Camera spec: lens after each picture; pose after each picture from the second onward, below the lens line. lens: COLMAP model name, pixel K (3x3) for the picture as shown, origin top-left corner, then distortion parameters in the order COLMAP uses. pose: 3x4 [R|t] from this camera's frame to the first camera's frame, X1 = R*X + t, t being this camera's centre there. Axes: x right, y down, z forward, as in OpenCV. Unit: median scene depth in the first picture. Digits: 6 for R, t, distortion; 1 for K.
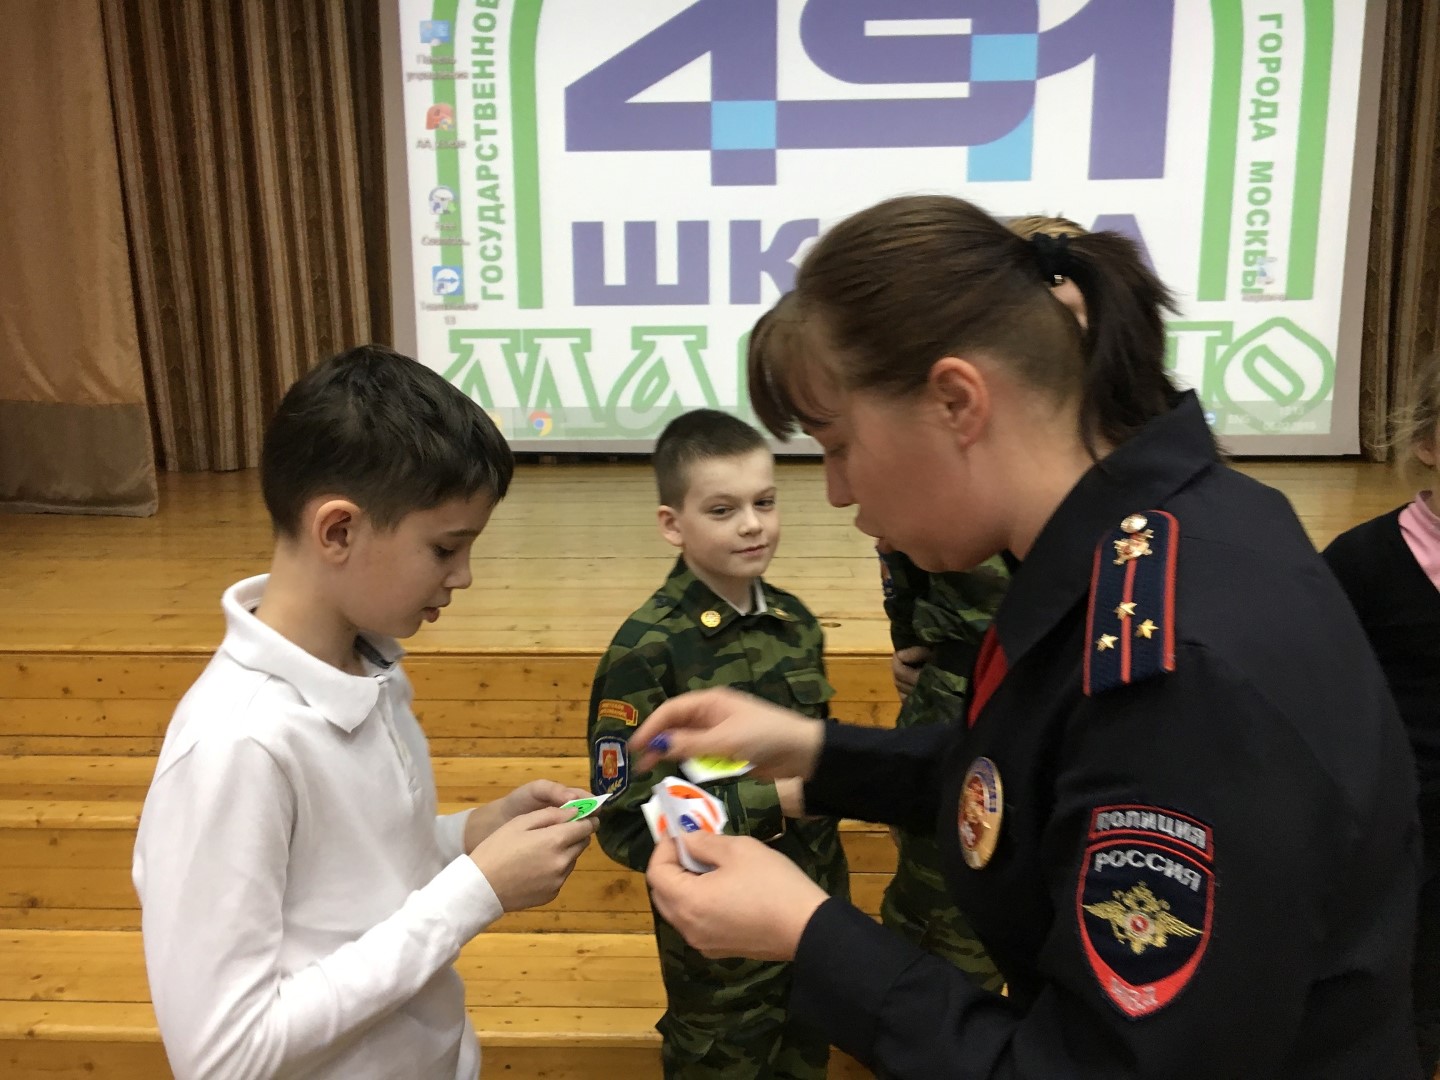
lens RADIAL K [[1229.7, 0, 726.7], [0, 1229.7, 536.7], [0, 0, 1]] dist [0.072751, -0.093635]
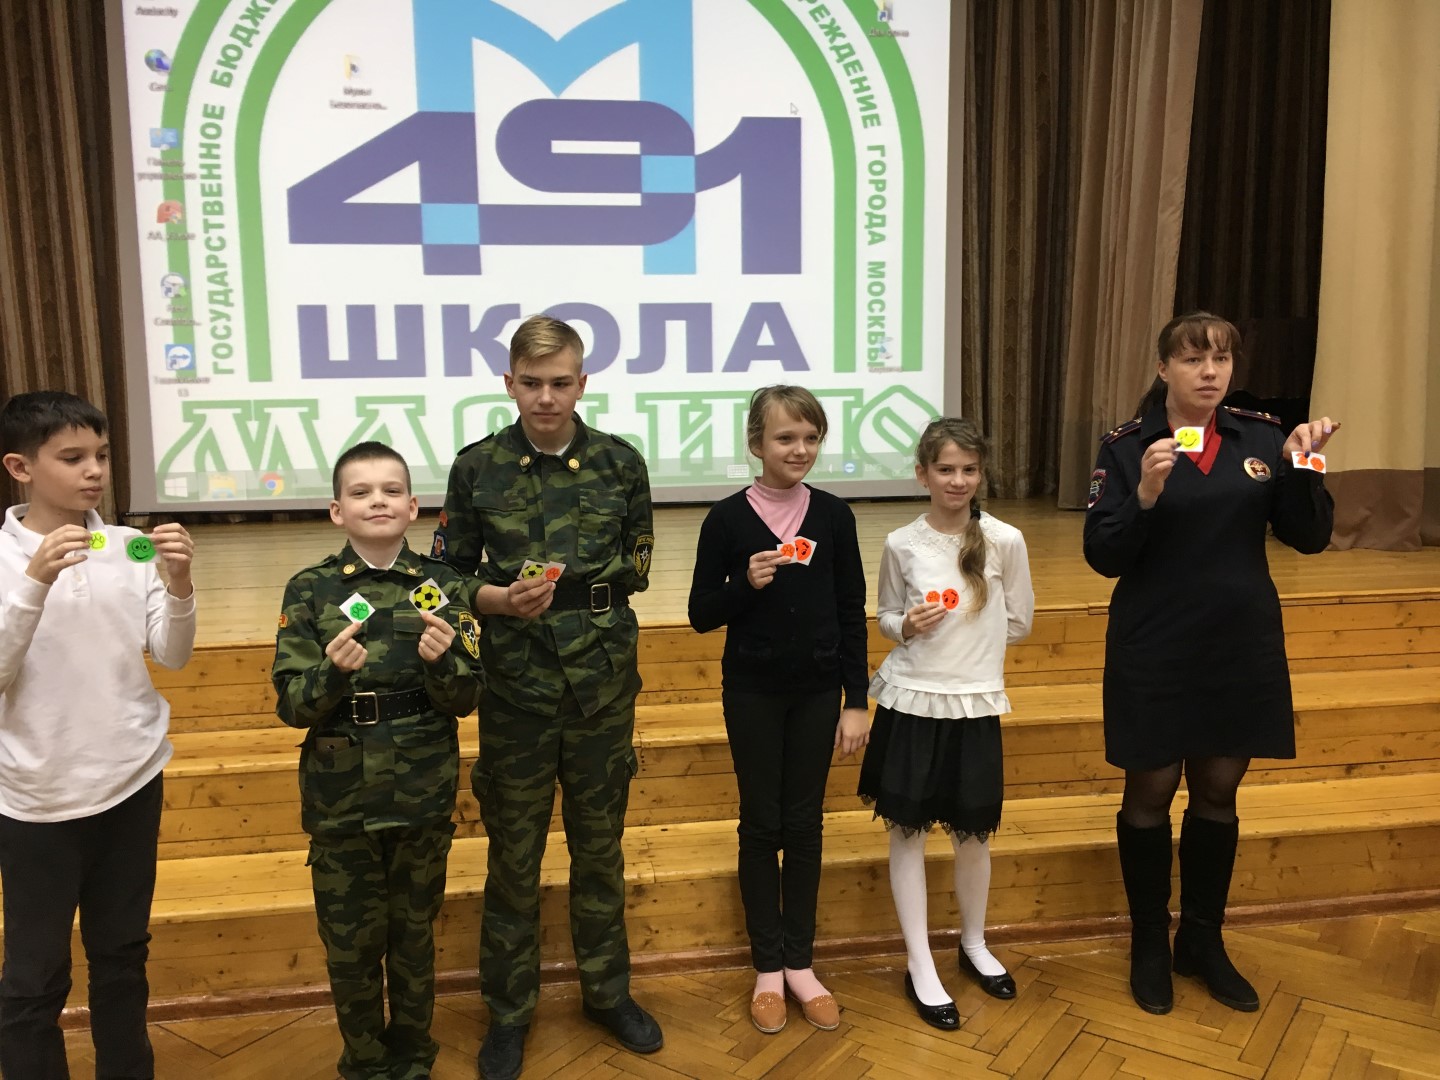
lens RADIAL K [[1229.7, 0, 722.1], [0, 1229.7, 534.7], [0, 0, 1]] dist [0.072751, -0.093635]
pose [[0.983792, -0.031171, 0.176581, 0.050328], [0.041665, 0.997559, -0.056033, 0.034017], [-0.174404, 0.062482, 0.982690, -0.167718]]
